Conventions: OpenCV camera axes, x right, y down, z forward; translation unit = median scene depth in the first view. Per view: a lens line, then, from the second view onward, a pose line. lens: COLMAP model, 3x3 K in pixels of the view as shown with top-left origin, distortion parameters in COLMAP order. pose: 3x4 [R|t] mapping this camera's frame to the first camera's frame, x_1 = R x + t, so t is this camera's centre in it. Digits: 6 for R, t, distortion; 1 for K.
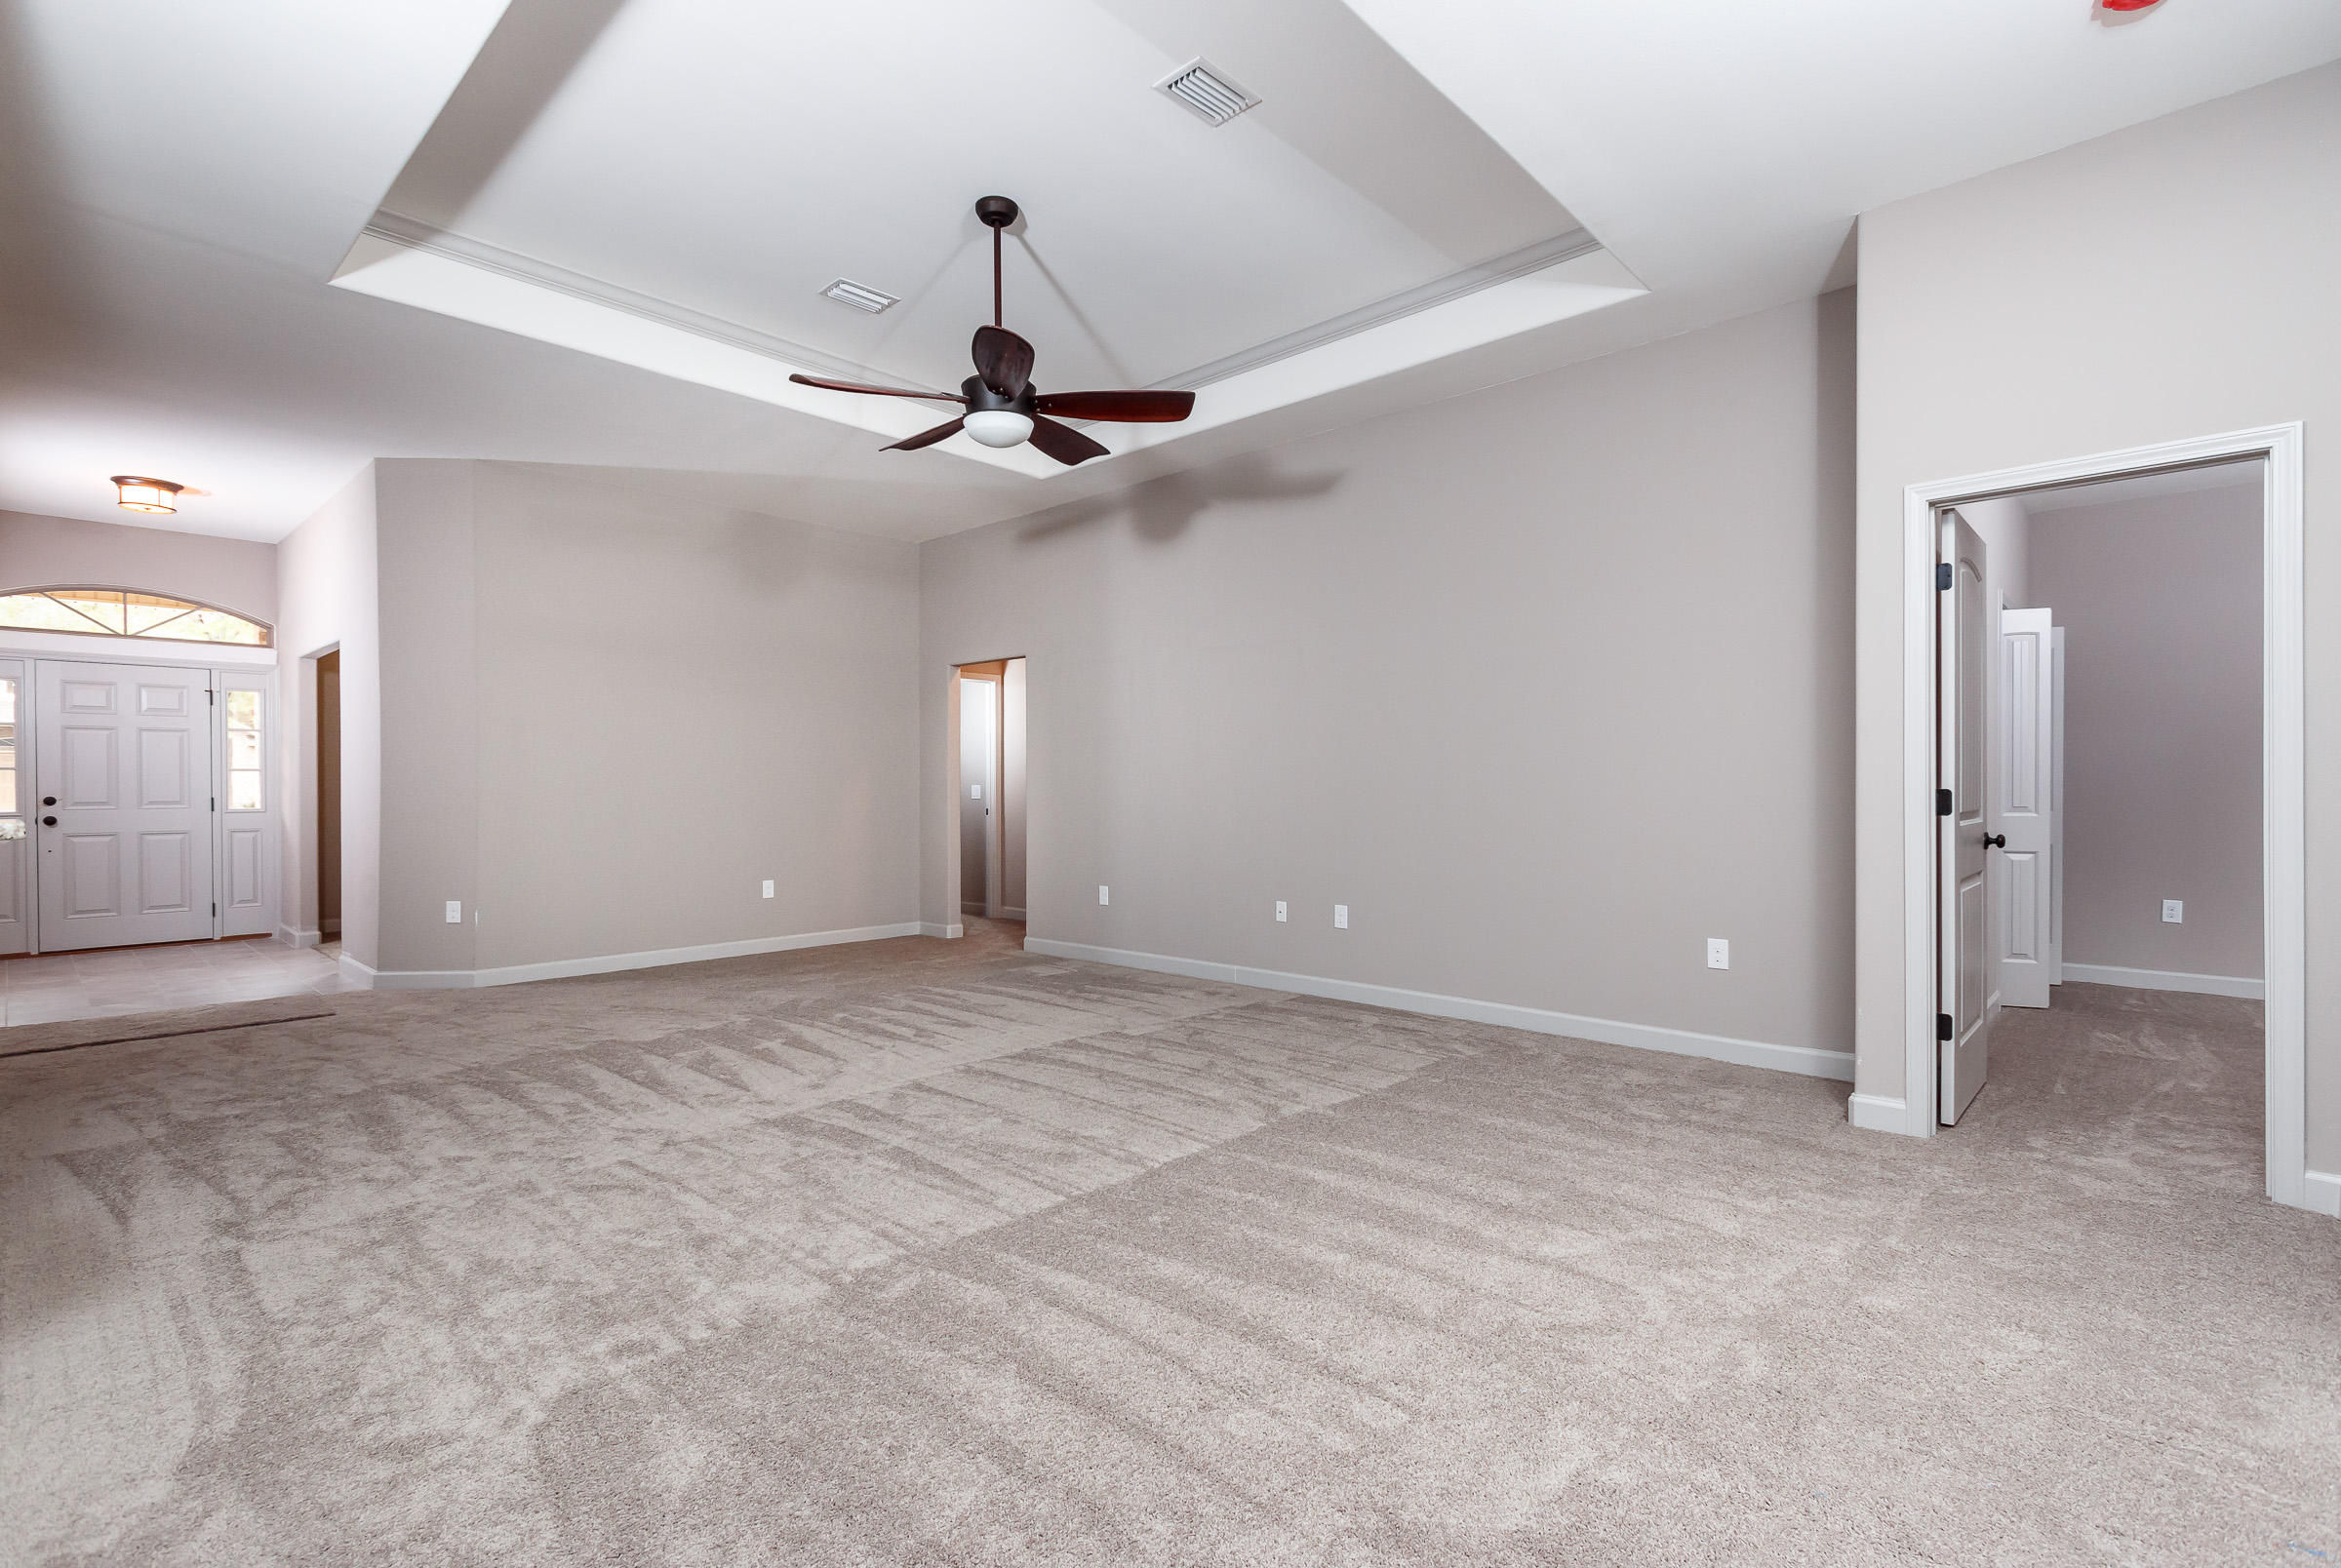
lens RADIAL K [[1069.7, 0, 1157.6], [0, 1069.7, 786.3], [0, 0, 1]] dist [-0.000980, -0.000204]
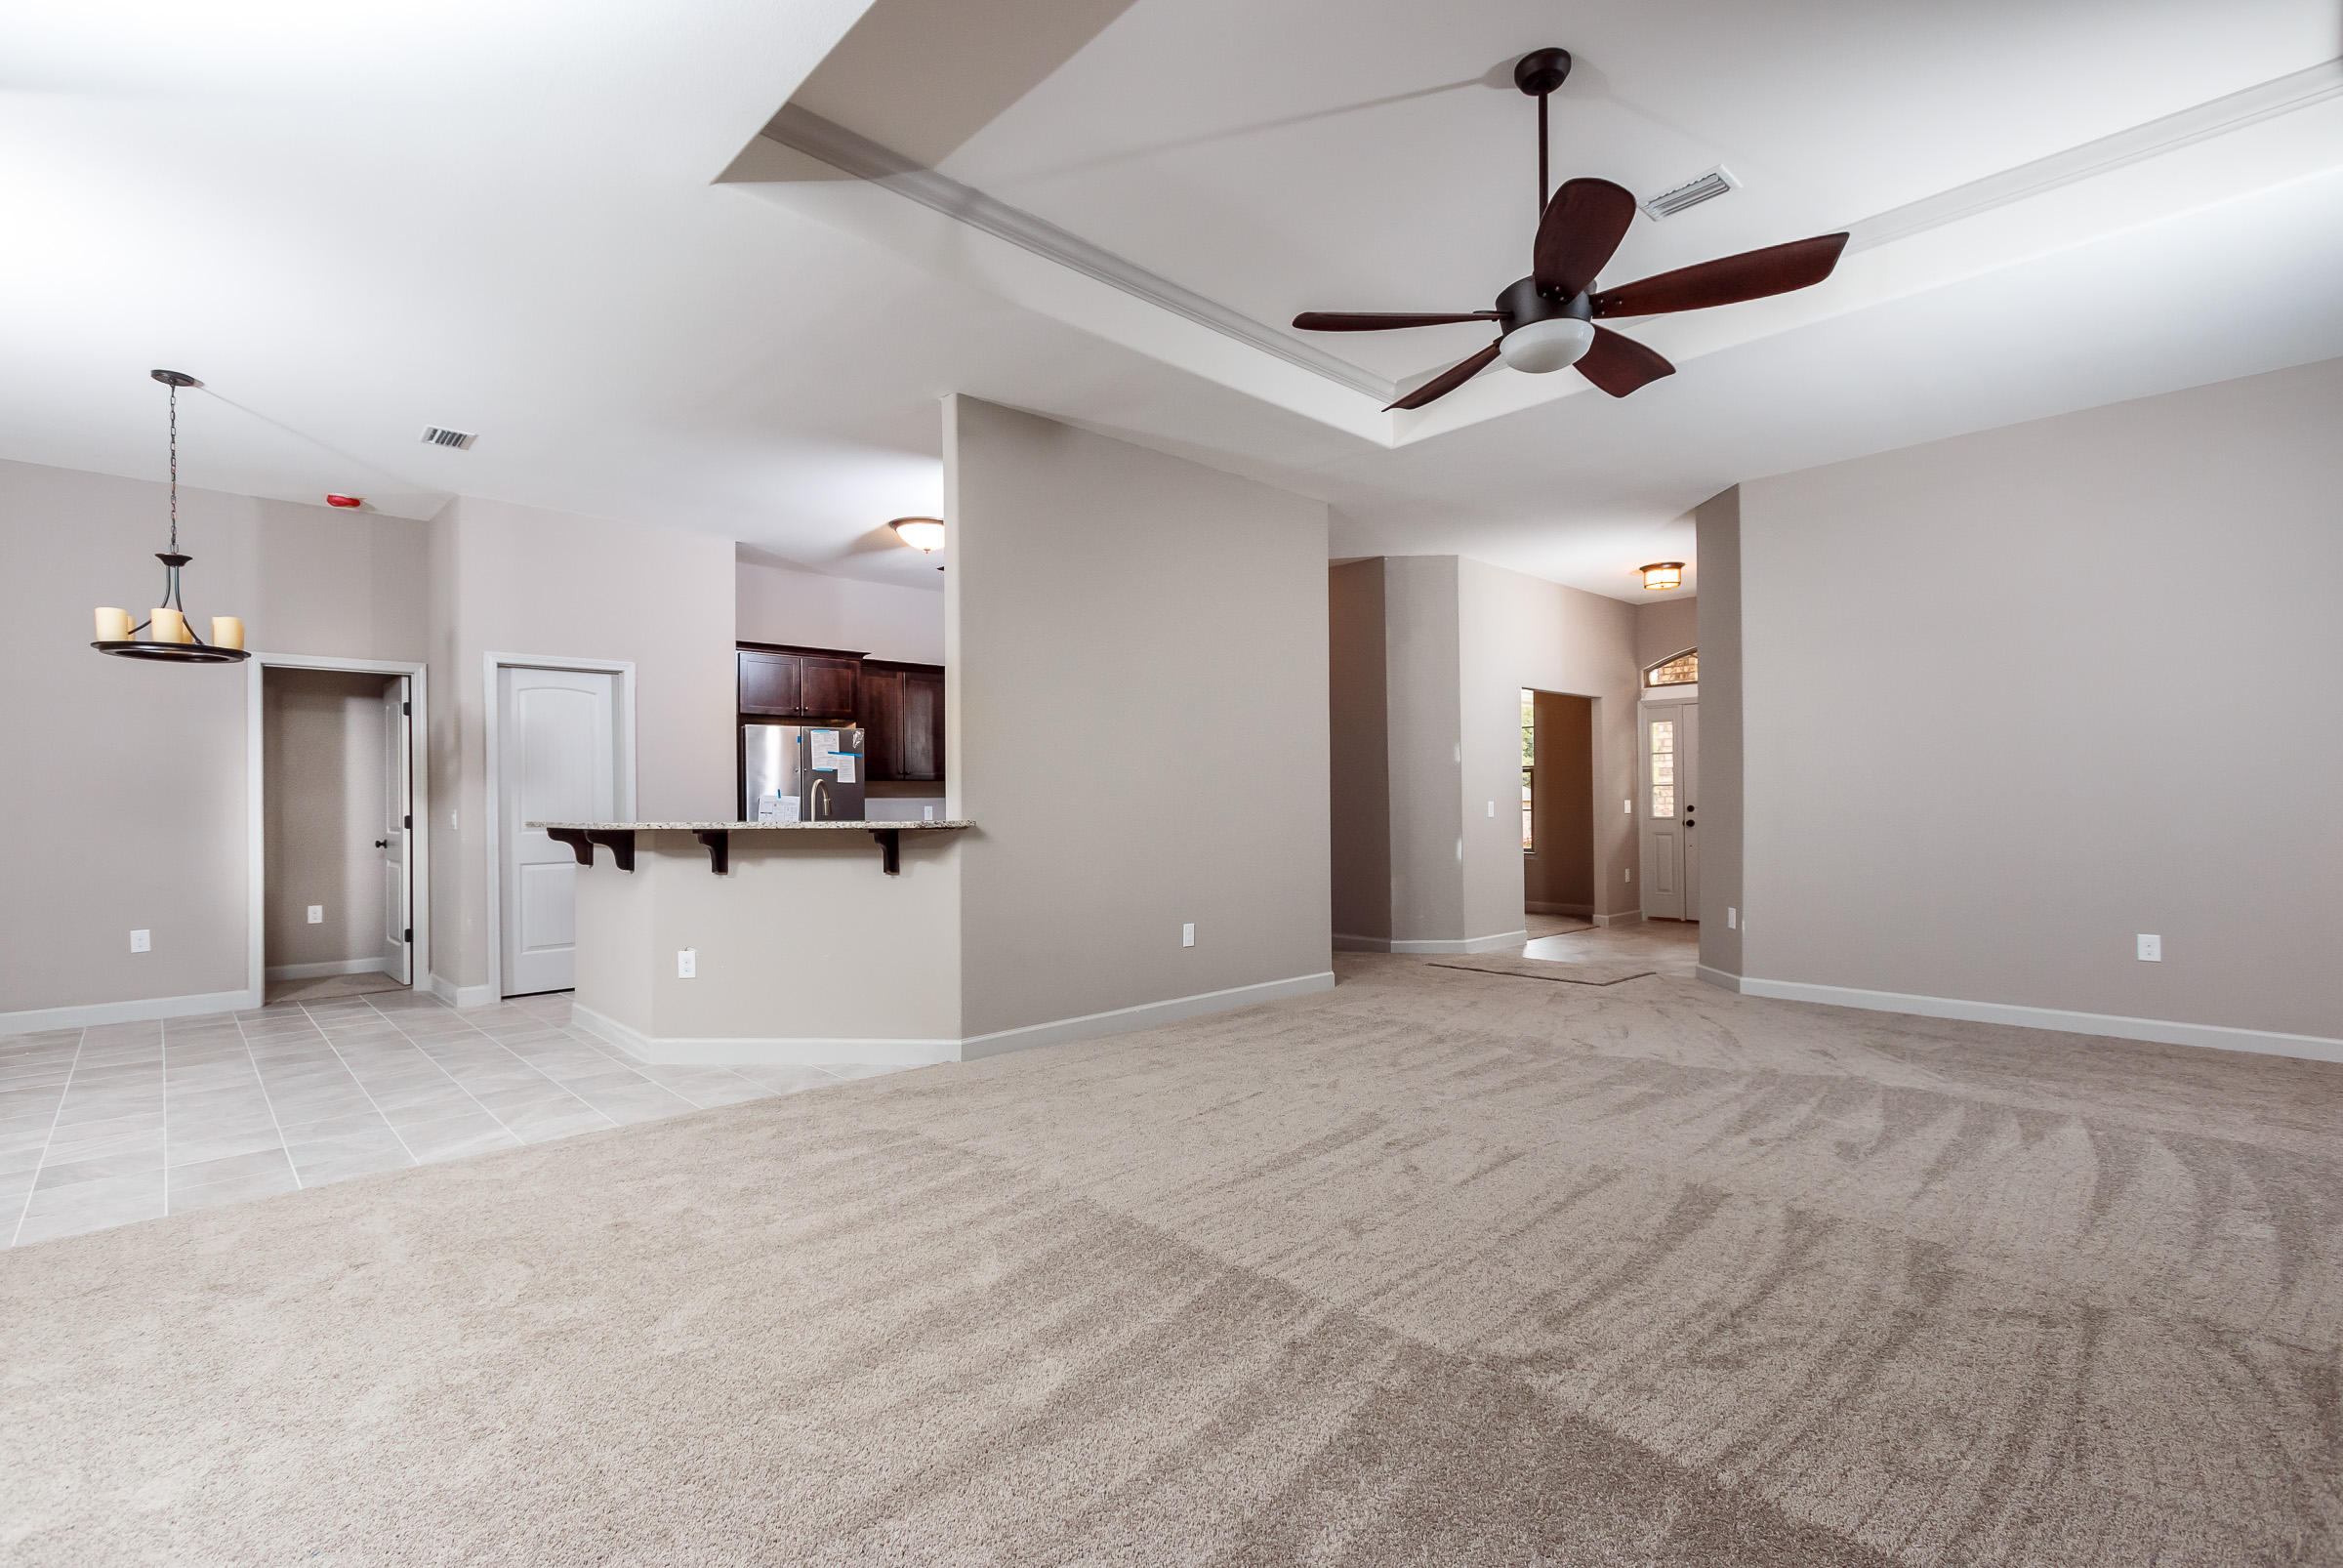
lens RADIAL K [[1070.8, 0, 1158.6], [0, 1070.8, 786.3], [0, 0, 1]] dist [-0.000980, -0.000204]
pose [[-0.060815, -0.012405, -0.998072, 0.657781], [0.007799, 0.999886, -0.012903, -0.003423], [0.998119, -0.008569, -0.060711, 0.780221]]
